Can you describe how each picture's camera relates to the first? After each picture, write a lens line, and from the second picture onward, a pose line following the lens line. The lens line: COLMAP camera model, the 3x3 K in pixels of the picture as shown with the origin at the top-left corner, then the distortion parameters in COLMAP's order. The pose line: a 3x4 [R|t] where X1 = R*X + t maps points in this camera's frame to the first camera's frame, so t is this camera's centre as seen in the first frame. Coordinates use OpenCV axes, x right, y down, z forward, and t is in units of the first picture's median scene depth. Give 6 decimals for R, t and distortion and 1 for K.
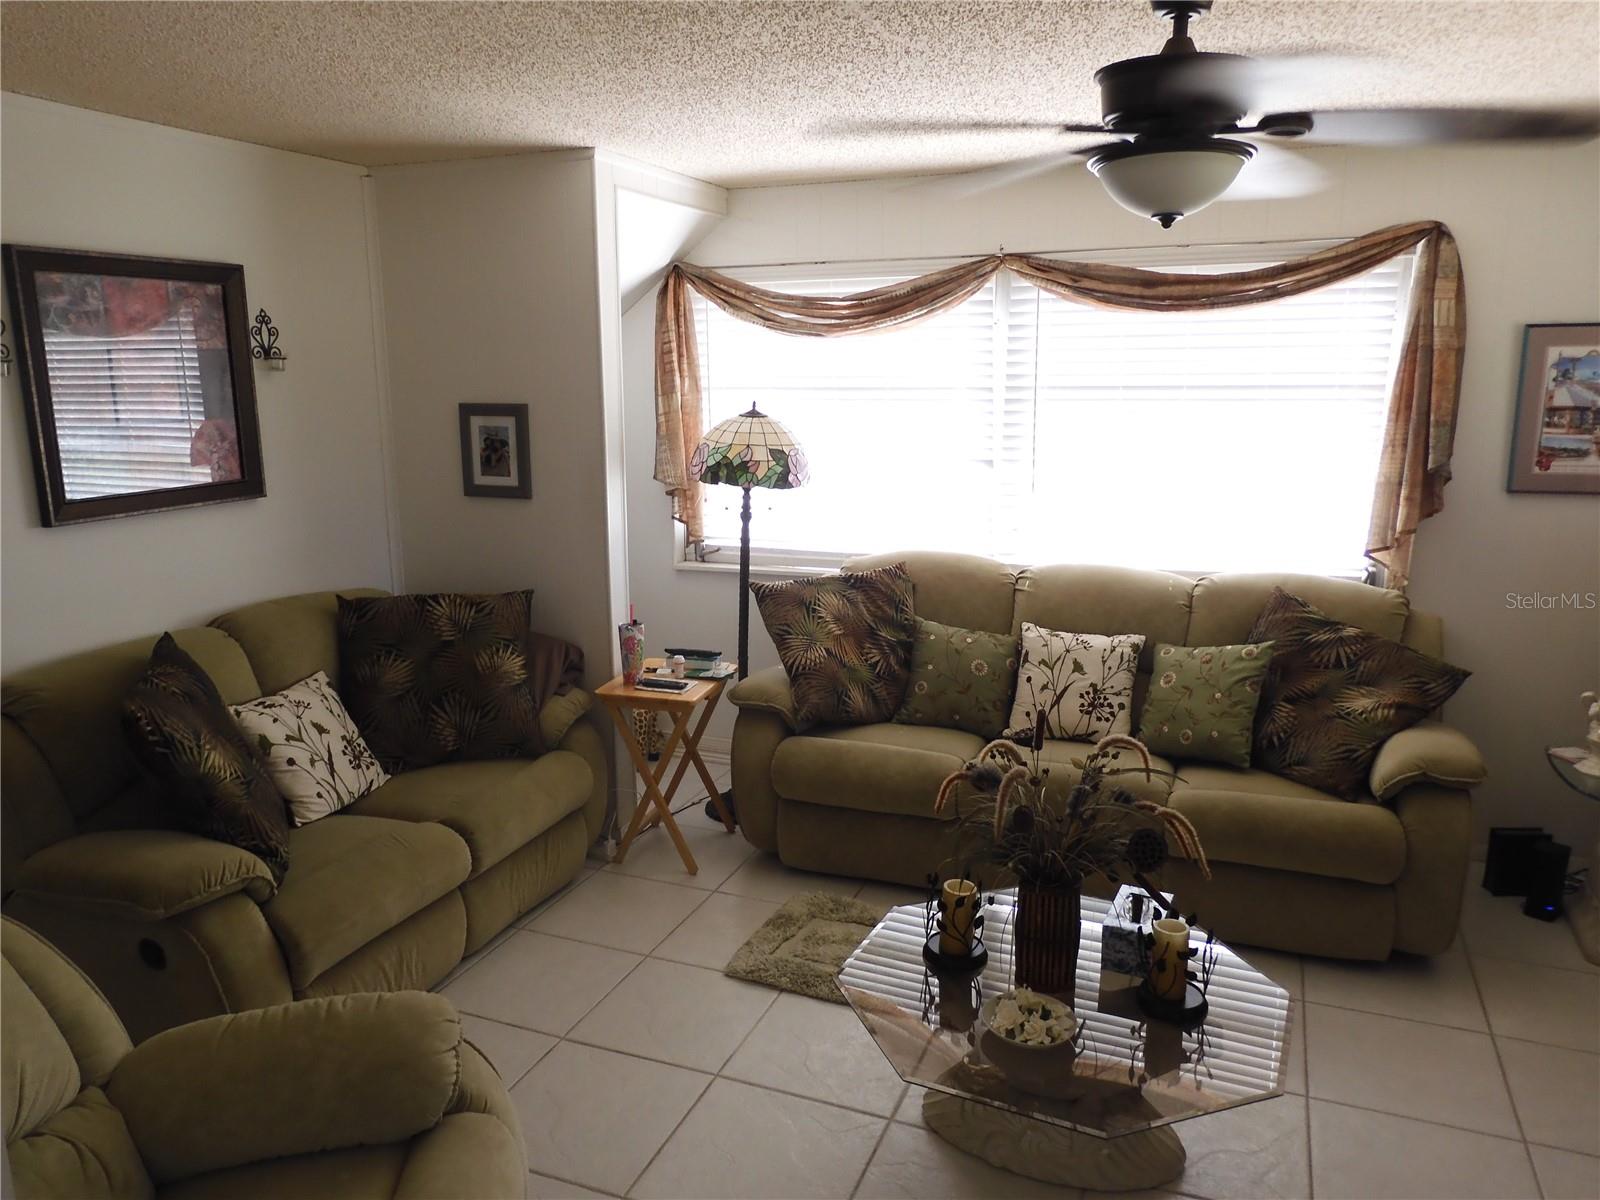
lens RADIAL K [[1126.6, 0, 800.0], [0, 1126.6, 600.0], [0, 0, 1]] dist [-0.016542, 0.005770]
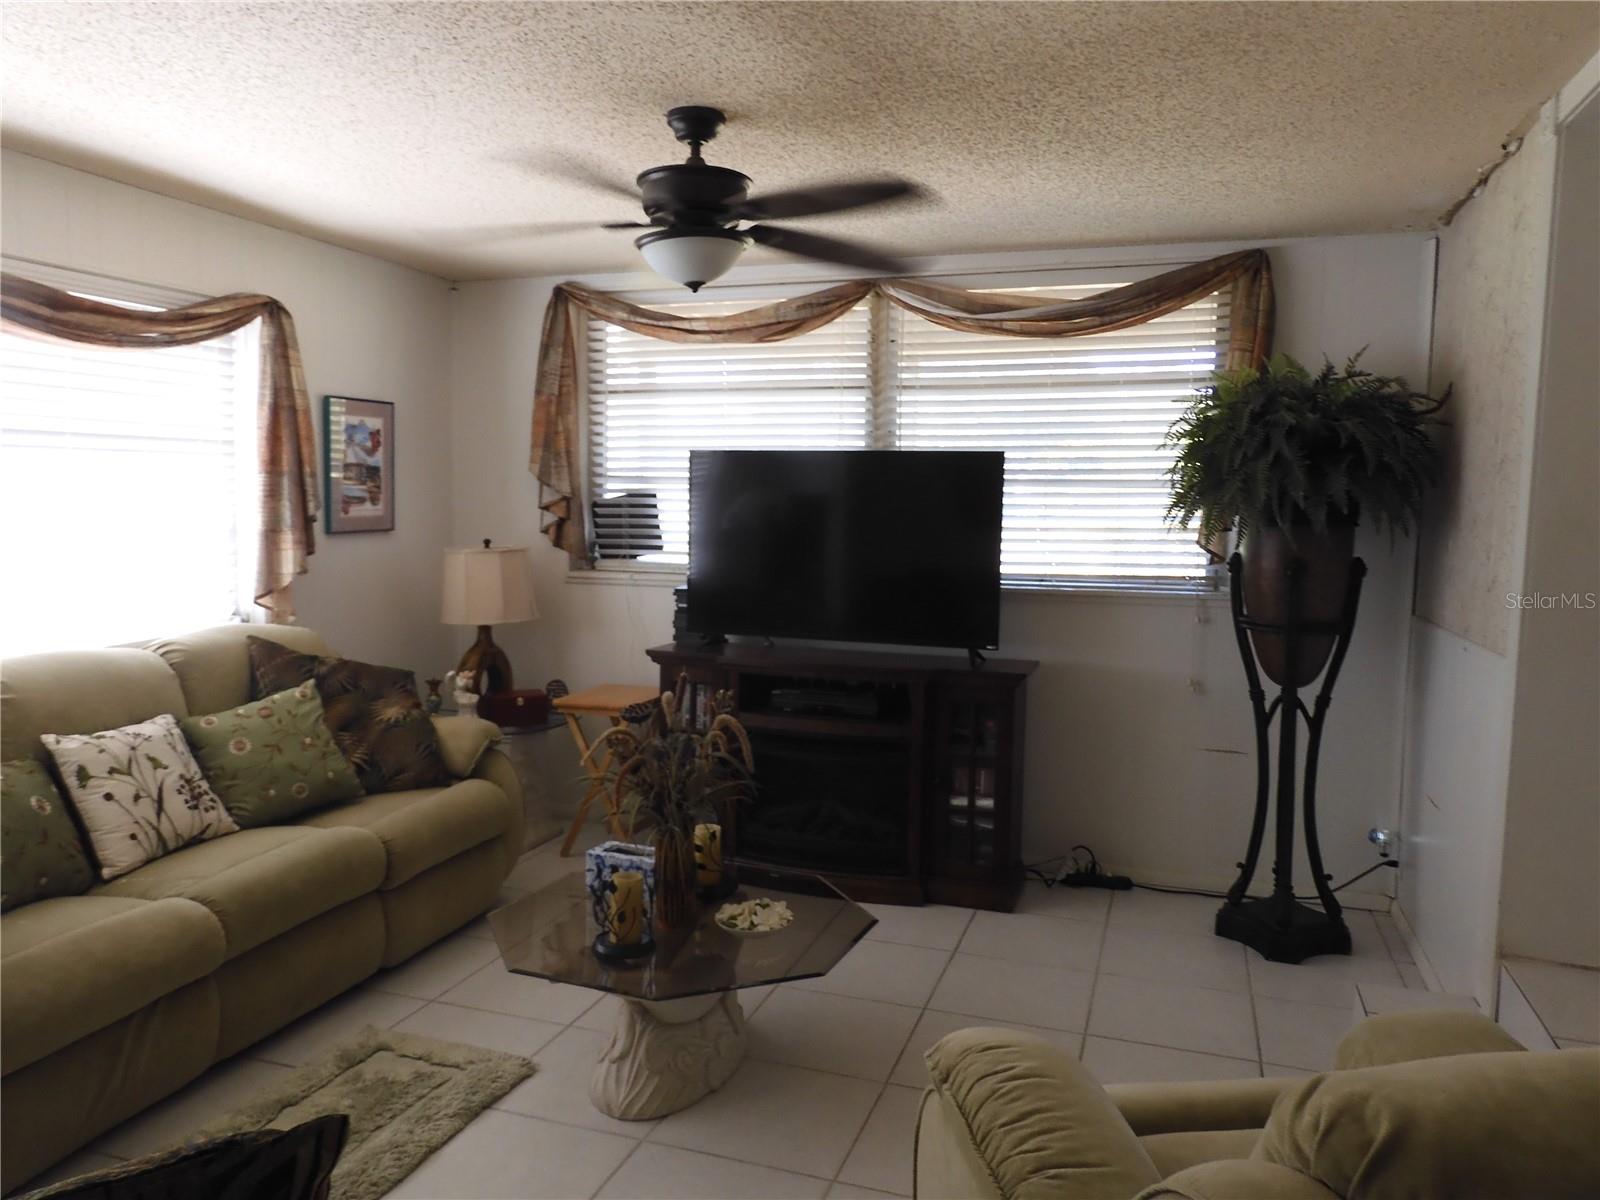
lens RADIAL K [[1126.6, 0, 800.0], [0, 1126.6, 600.0], [0, 0, 1]] dist [-0.016542, 0.005770]
pose [[-0.059852, -0.083652, 0.994696, -0.605289], [0.194858, 0.976333, 0.093832, -0.042308], [-0.979004, 0.199440, -0.042136, 0.578328]]
